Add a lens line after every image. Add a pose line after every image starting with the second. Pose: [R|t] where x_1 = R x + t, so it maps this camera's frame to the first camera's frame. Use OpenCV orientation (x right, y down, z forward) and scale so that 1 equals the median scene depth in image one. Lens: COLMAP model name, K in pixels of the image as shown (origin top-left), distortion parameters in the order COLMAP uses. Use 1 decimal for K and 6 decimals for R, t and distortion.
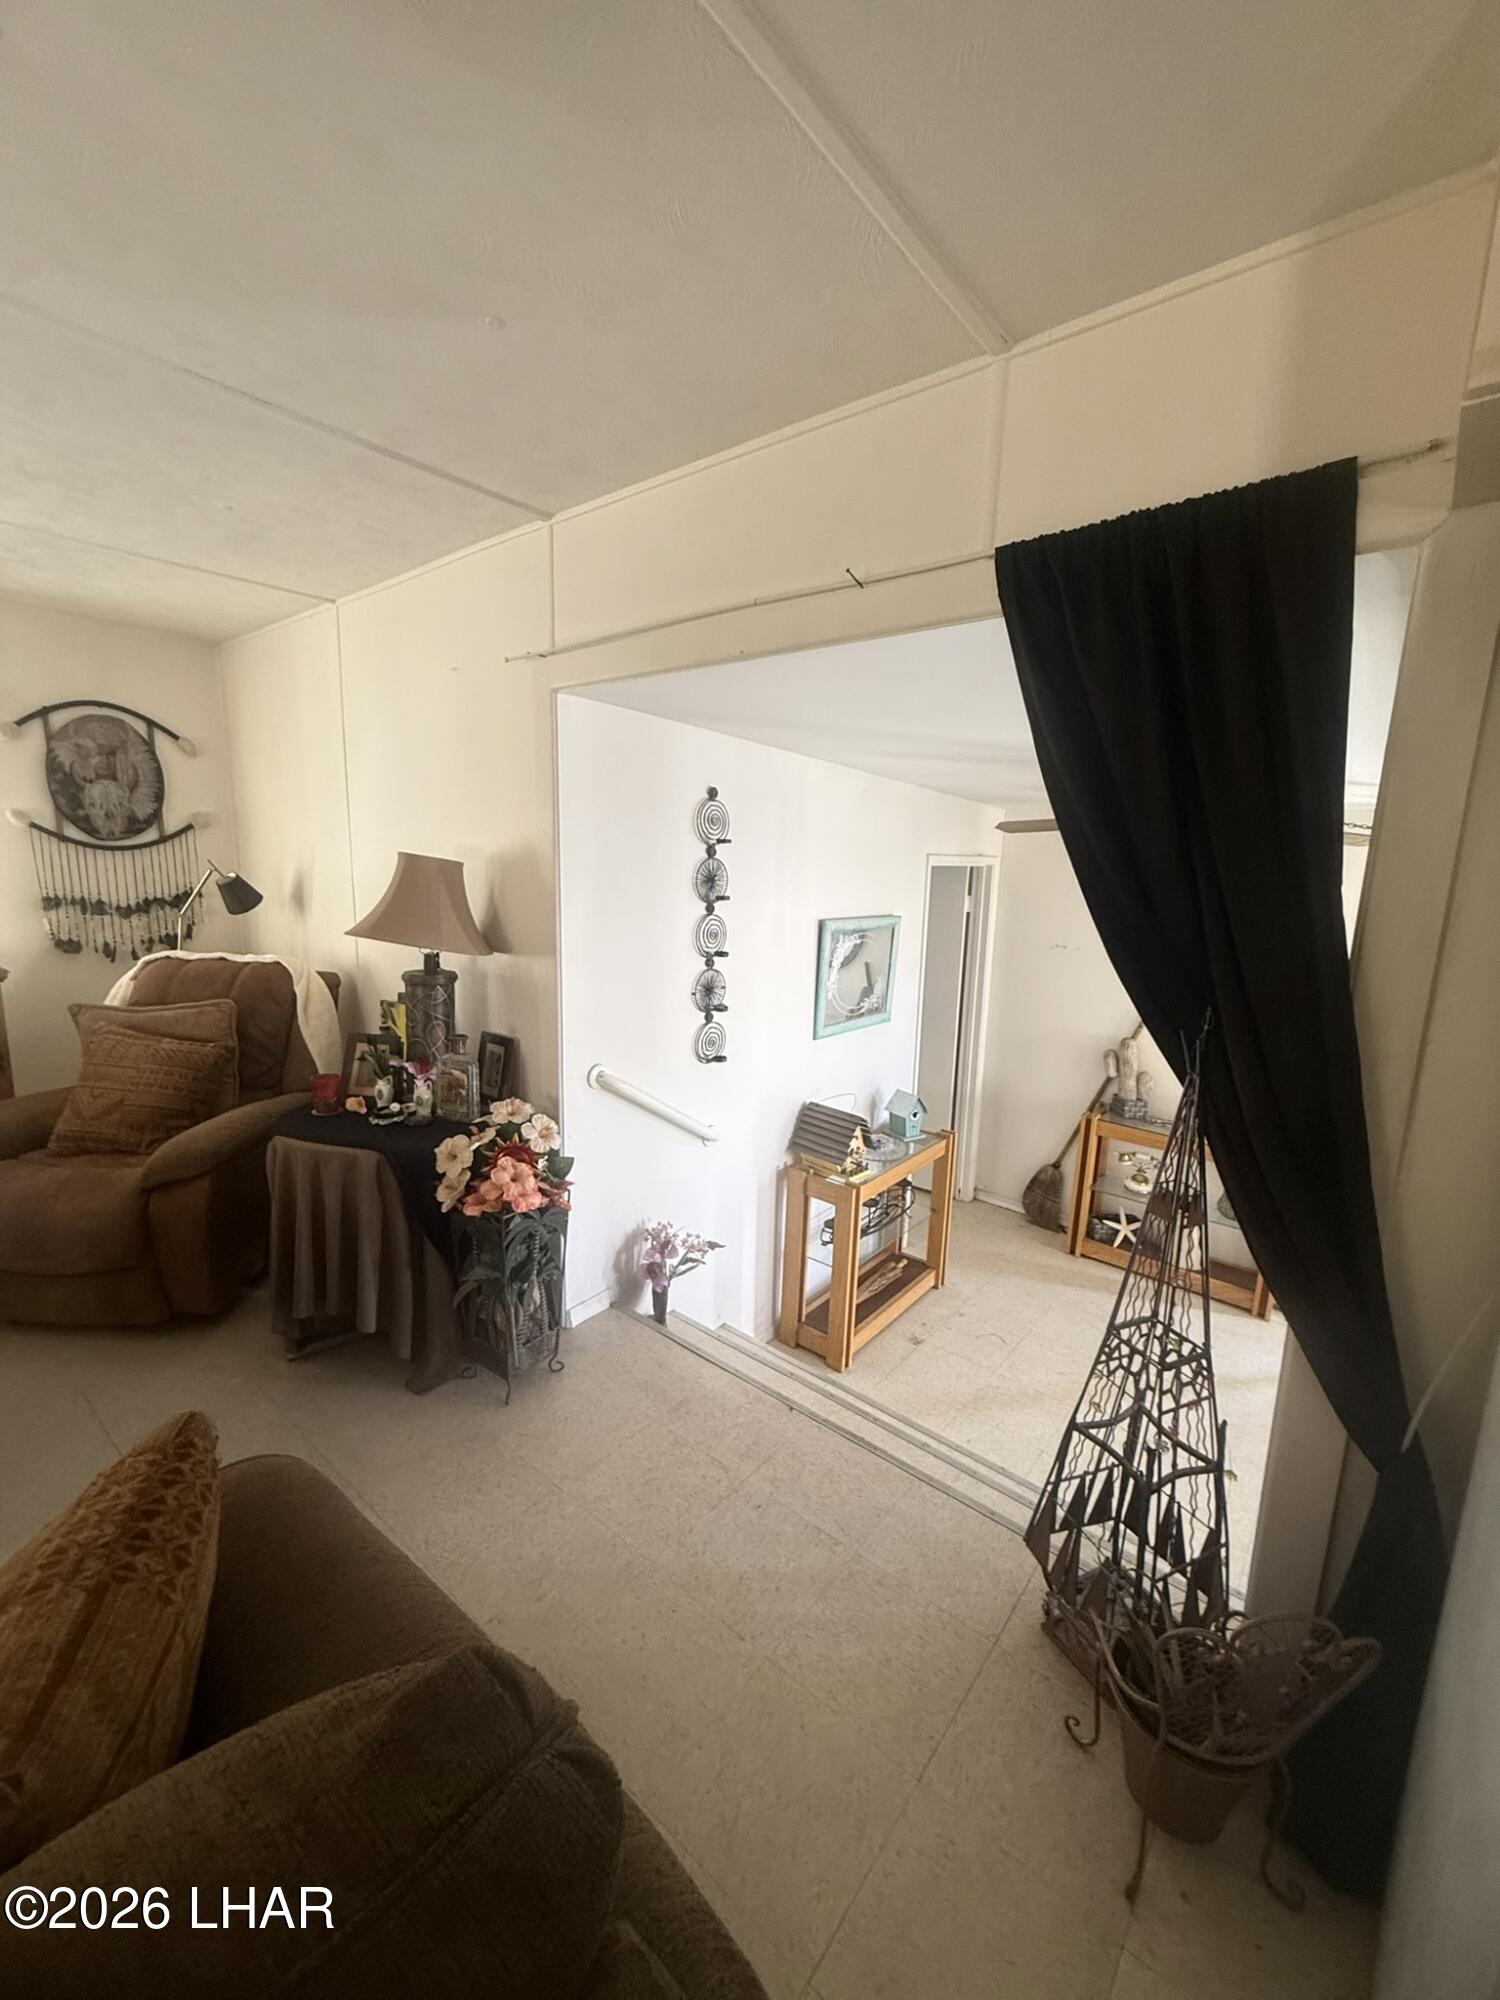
lens RADIAL K [[803.5, 0, 750.5], [0, 803.5, 1002.1], [0, 0, 1]] dist [-0.000754, 0.000016]
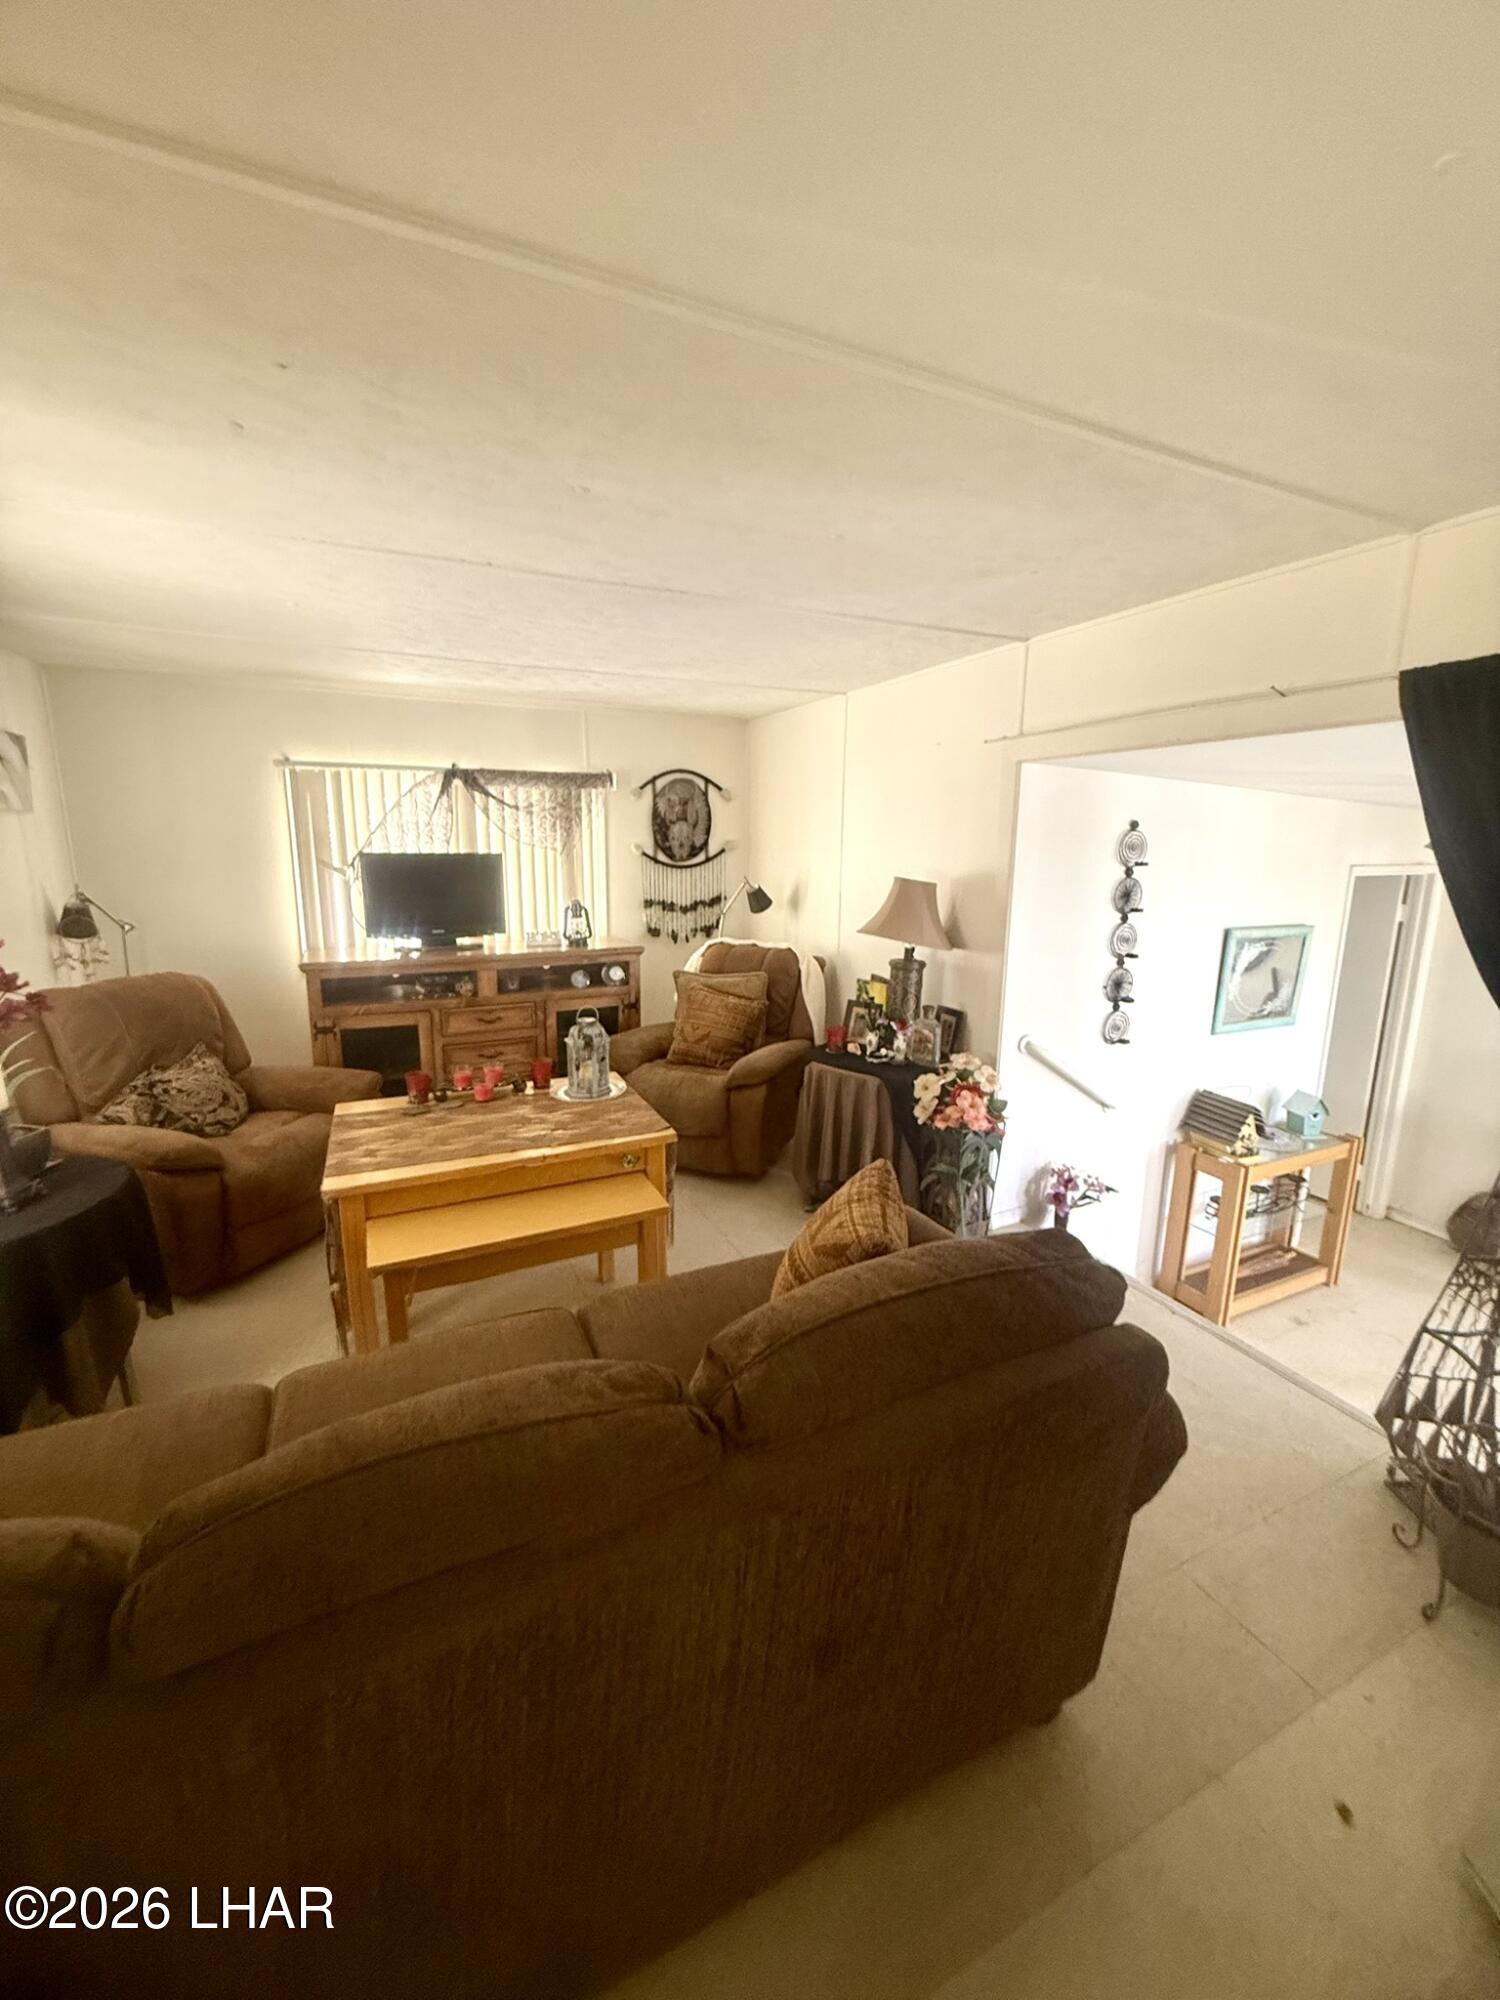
lens RADIAL K [[803.5, 0, 750.5], [0, 803.5, 1002.1], [0, 0, 1]] dist [-0.000754, 0.000016]
pose [[0.904445, 0.066453, -0.421383, -0.042938], [-0.061470, 0.997785, 0.025415, 0.015415], [0.422139, 0.002916, 0.906526, -0.366955]]
